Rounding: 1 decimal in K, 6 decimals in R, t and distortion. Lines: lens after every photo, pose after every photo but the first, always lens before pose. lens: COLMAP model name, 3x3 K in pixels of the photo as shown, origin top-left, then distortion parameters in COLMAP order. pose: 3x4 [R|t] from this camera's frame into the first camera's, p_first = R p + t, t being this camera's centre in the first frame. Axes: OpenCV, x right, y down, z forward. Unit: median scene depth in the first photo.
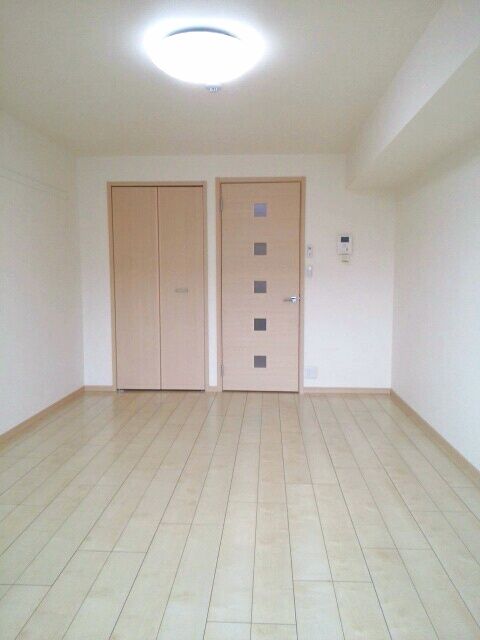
lens RADIAL K [[505.2, 0, 240.0], [0, 505.2, 320.0], [0, 0, 1]] dist [0.040936, -0.091640]
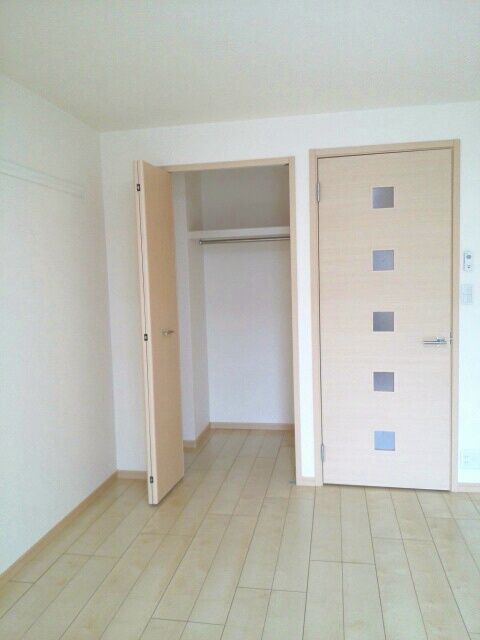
lens RADIAL K [[505.2, 0, 240.0], [0, 505.2, 320.0], [0, 0, 1]] dist [0.040936, -0.091640]
pose [[0.992478, -0.020651, -0.120667, -0.059482], [0.017809, 0.999539, -0.024585, -0.055113], [0.121119, 0.022251, 0.992389, 0.359817]]
